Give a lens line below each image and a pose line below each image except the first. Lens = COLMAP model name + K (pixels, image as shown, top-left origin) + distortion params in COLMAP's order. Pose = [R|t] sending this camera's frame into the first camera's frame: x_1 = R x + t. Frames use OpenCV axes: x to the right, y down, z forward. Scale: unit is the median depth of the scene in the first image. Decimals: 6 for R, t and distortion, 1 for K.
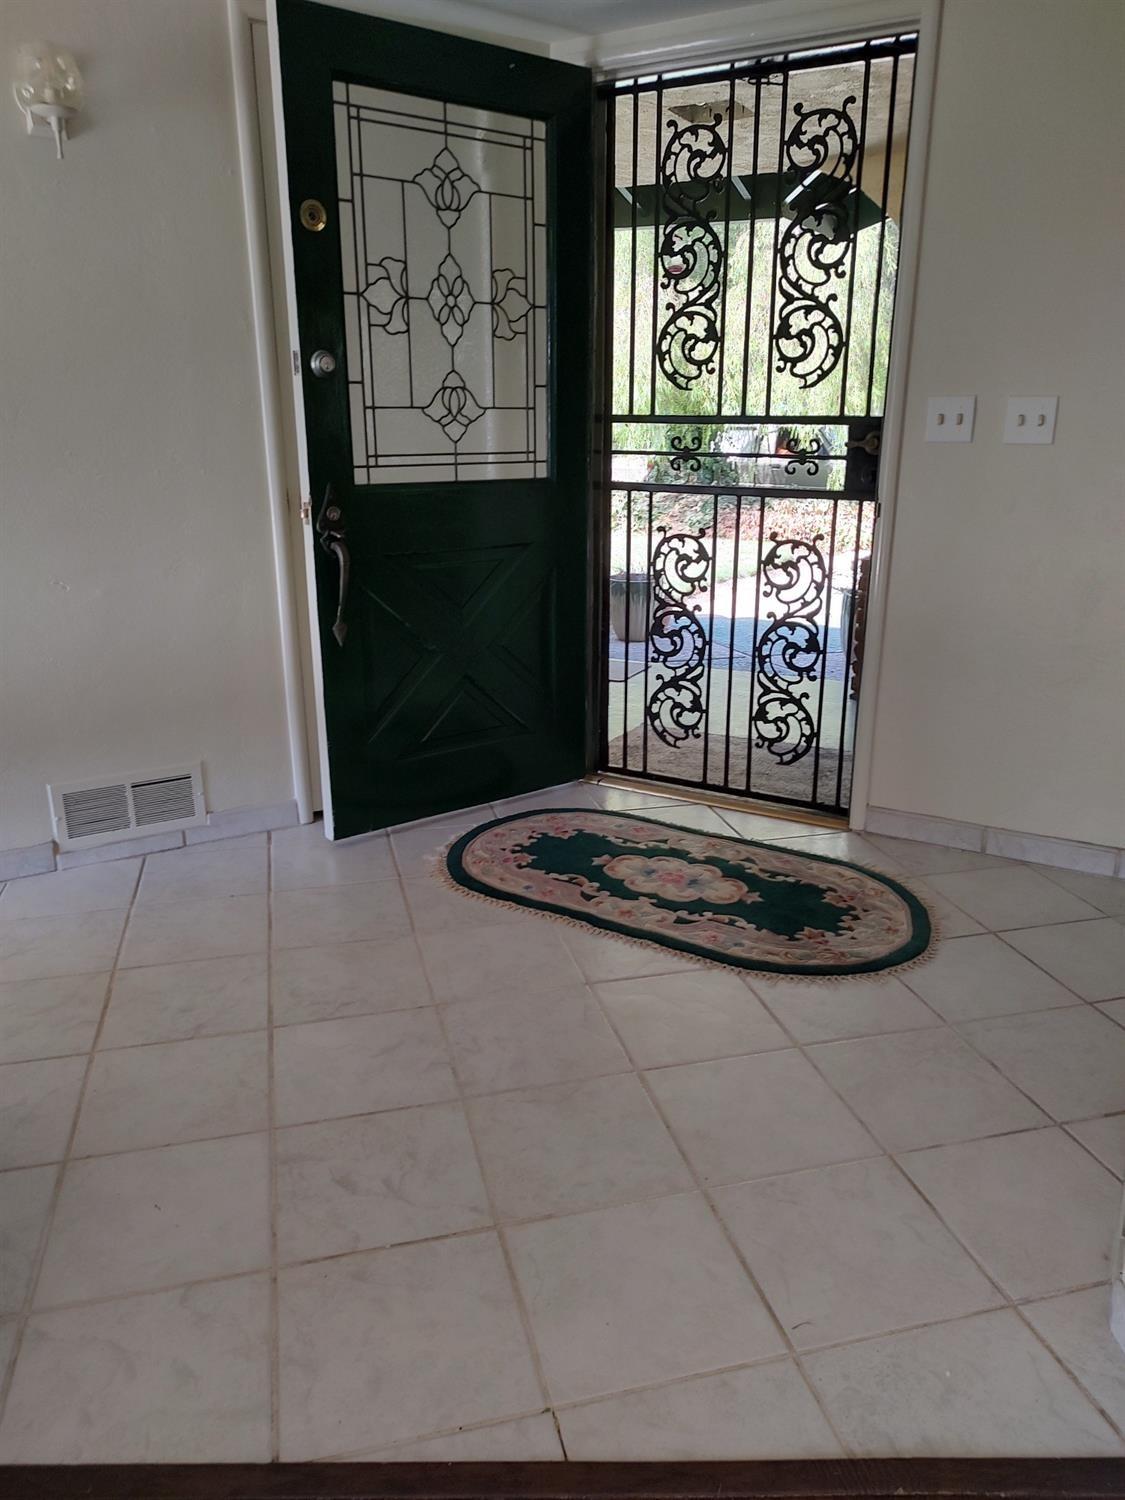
lens RADIAL K [[1077.6, 0, 563.8], [0, 1077.6, 749.1], [0, 0, 1]] dist [0.000261, -0.008522]
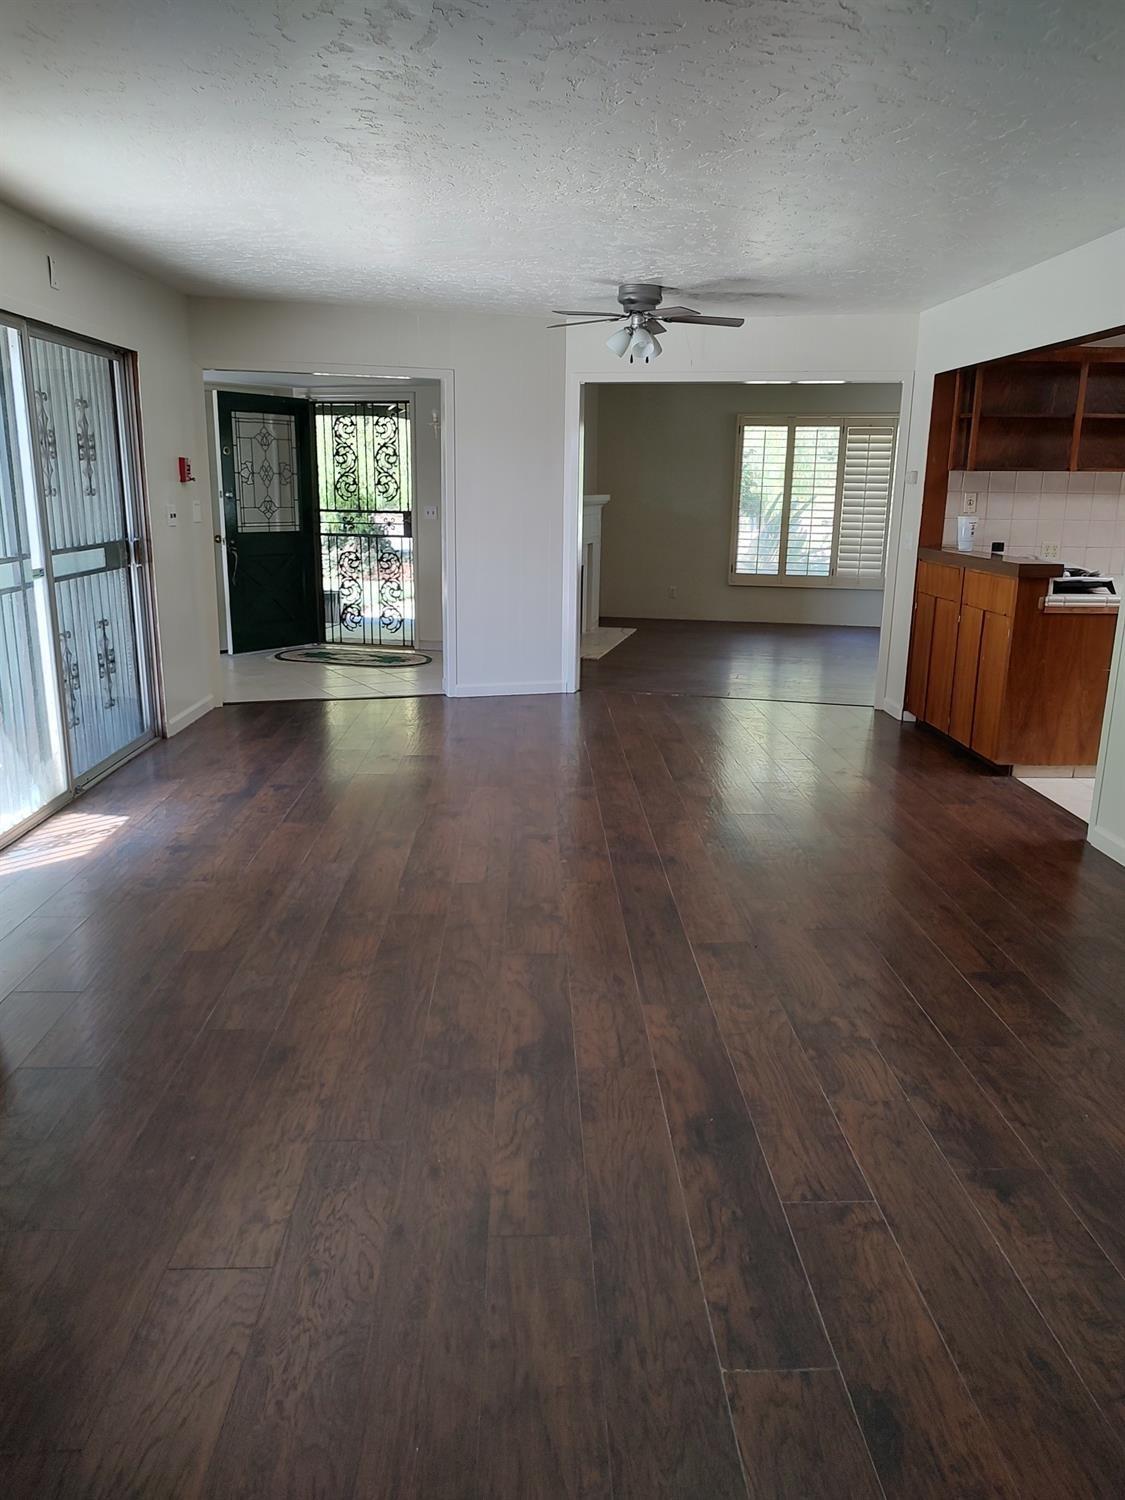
lens RADIAL K [[1077.6, 0, 555.7], [0, 1077.6, 746.2], [0, 0, 1]] dist [0.000261, -0.008522]
pose [[0.963232, -0.058348, 0.262260, -0.158635], [0.079205, 0.994421, -0.069662, 0.621334], [-0.256733, 0.087873, 0.962479, -2.052647]]
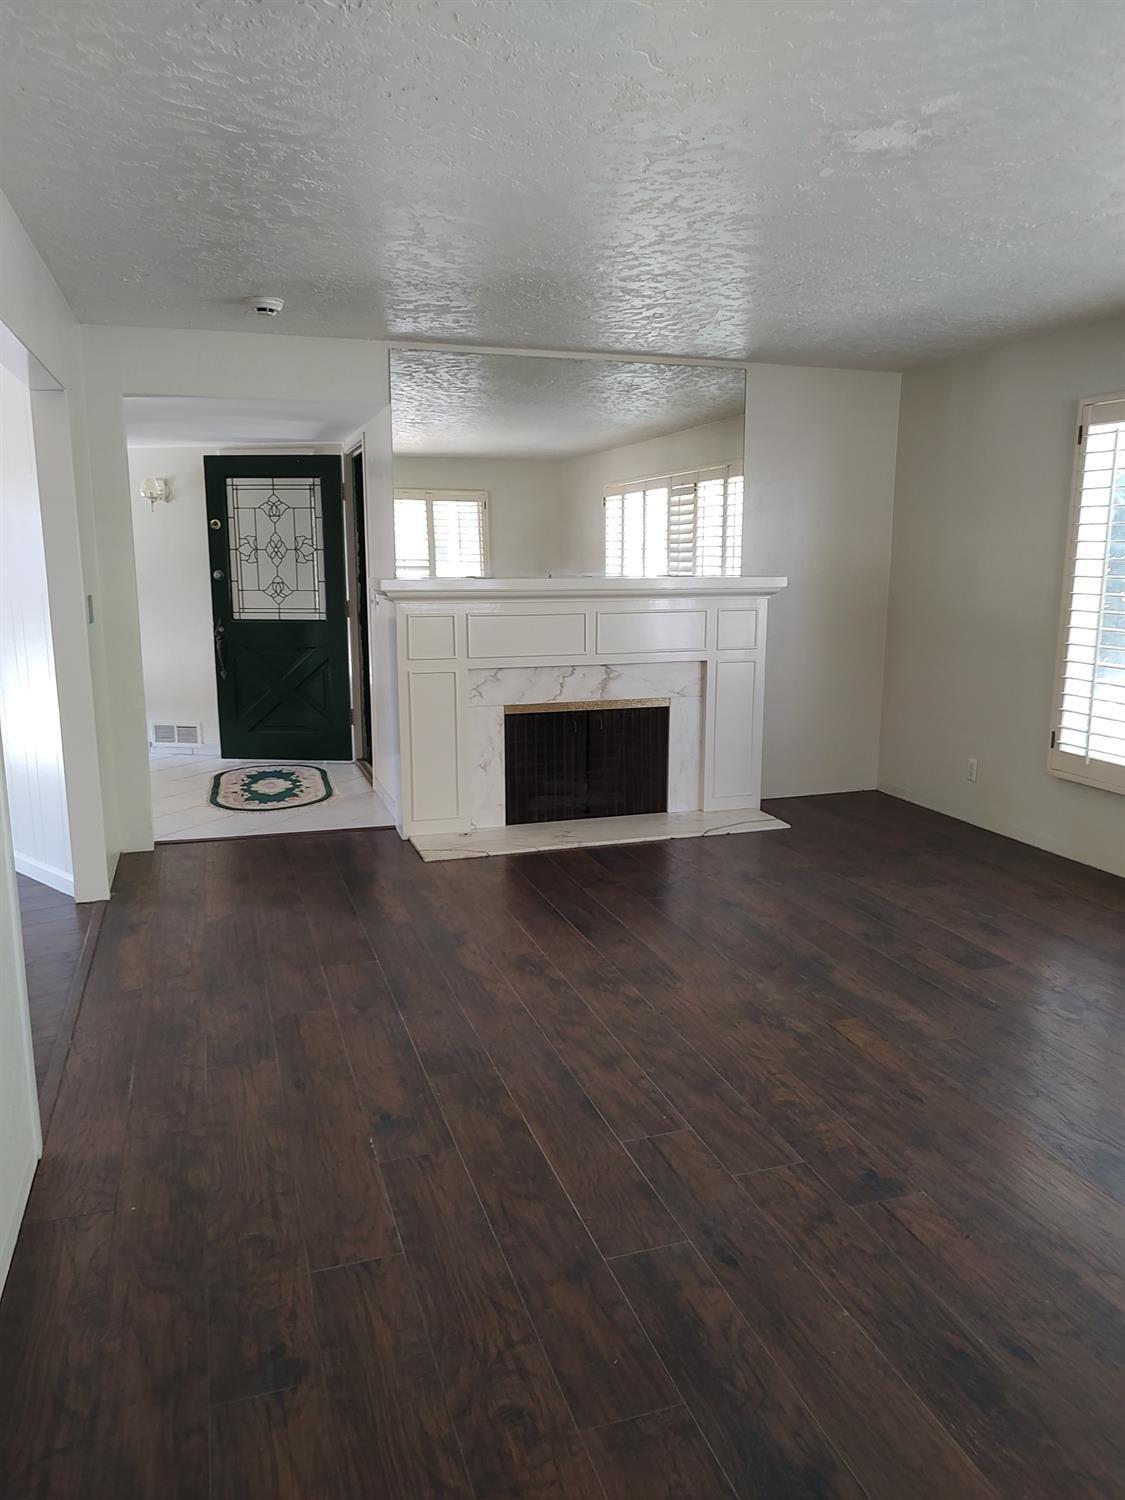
lens RADIAL K [[1077.6, 0, 561.0], [0, 1077.6, 745.3], [0, 0, 1]] dist [0.000261, -0.008522]
pose [[0.734324, 0.113737, -0.669202, 2.091378], [-0.208371, 0.976034, -0.062762, 0.048807], [0.646026, 0.185530, 0.740425, -0.344432]]
